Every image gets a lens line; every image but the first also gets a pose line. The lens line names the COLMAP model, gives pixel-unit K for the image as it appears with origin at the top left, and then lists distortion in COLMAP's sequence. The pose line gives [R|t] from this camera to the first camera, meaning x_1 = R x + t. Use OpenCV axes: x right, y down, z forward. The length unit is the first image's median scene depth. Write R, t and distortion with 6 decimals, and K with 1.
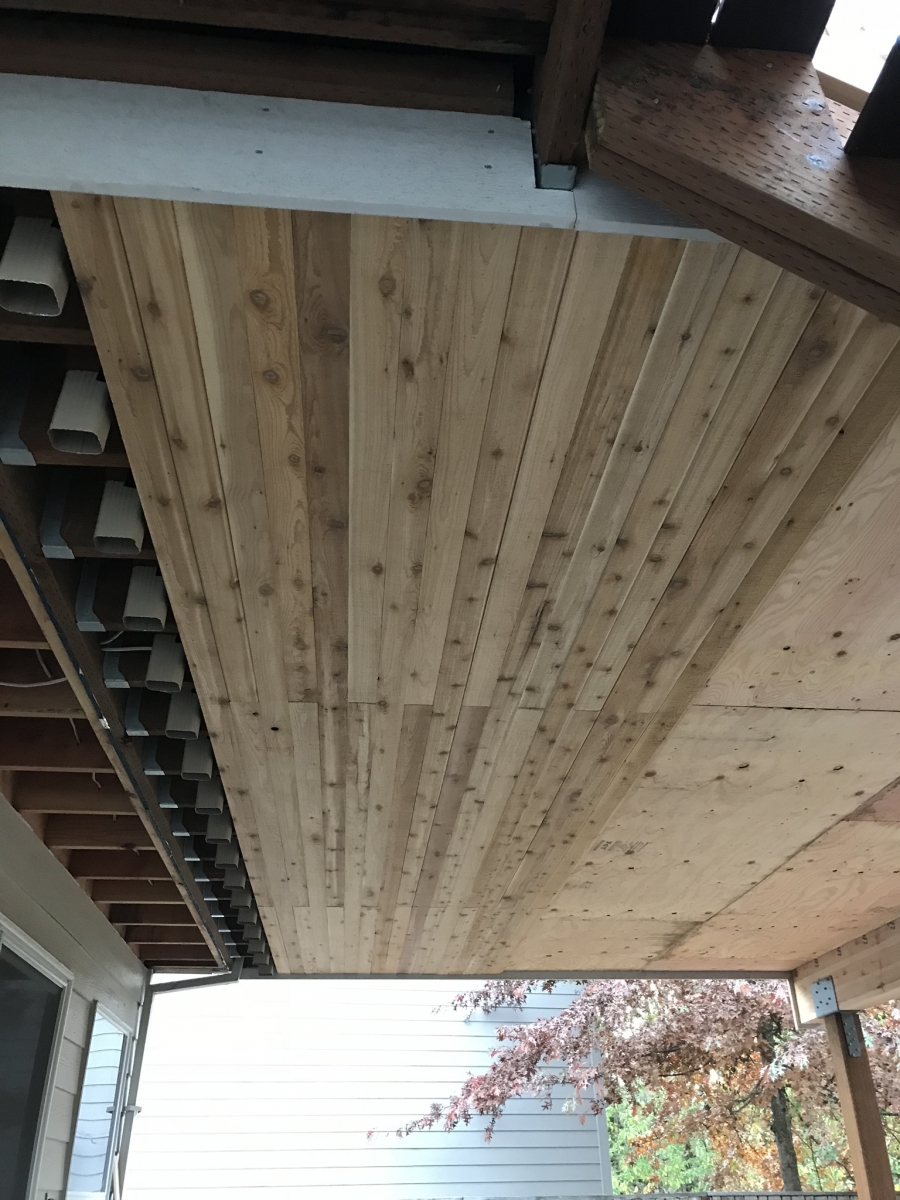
lens RADIAL K [[960.0, 0, 452.9], [0, 960.0, 597.6], [0, 0, 1]] dist [0.001406, 0.003044]
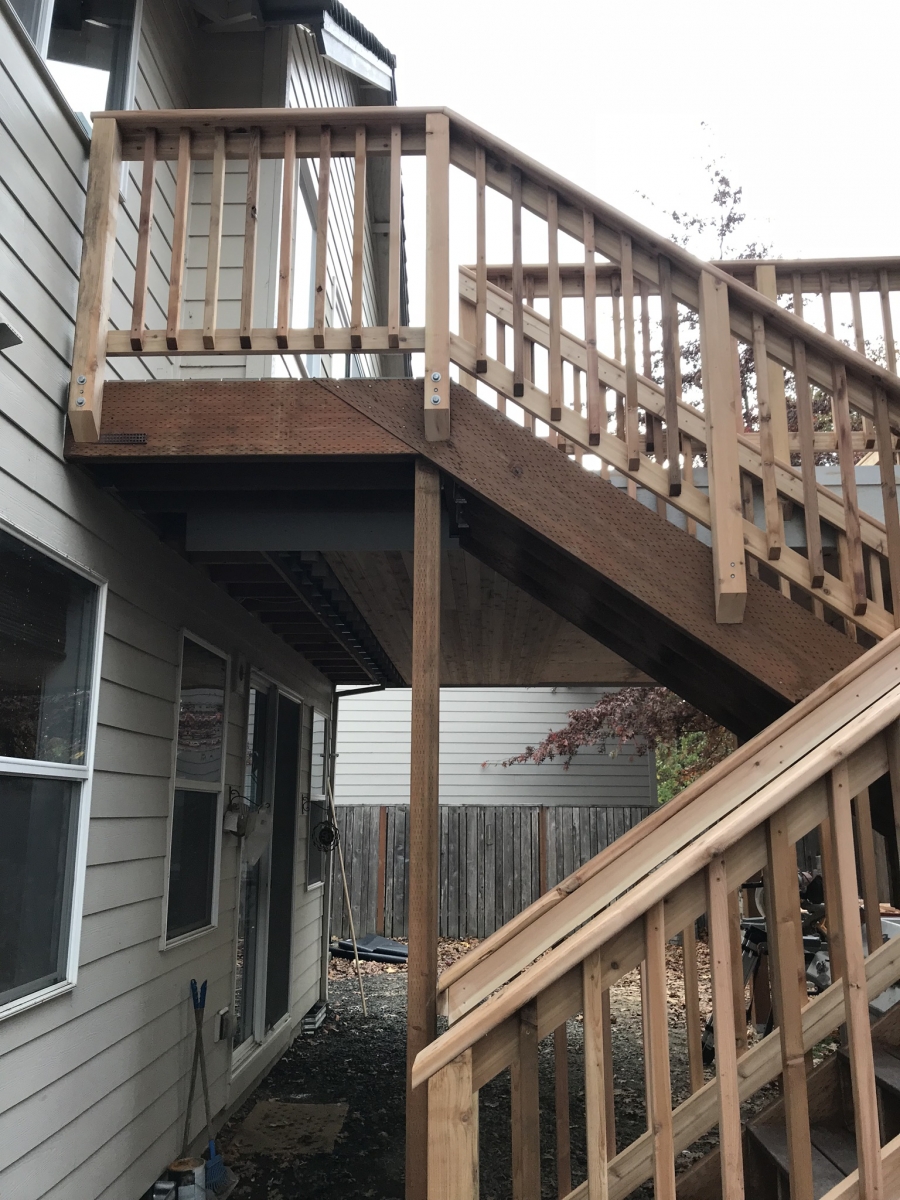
lens RADIAL K [[960.0, 0, 448.0], [0, 960.0, 601.6], [0, 0, 1]] dist [0.001406, 0.003044]
pose [[0.990321, -0.012493, -0.138230, 0.069121], [0.058375, 0.941062, 0.333159, -0.168975], [0.125921, -0.338004, 0.932683, -0.289440]]
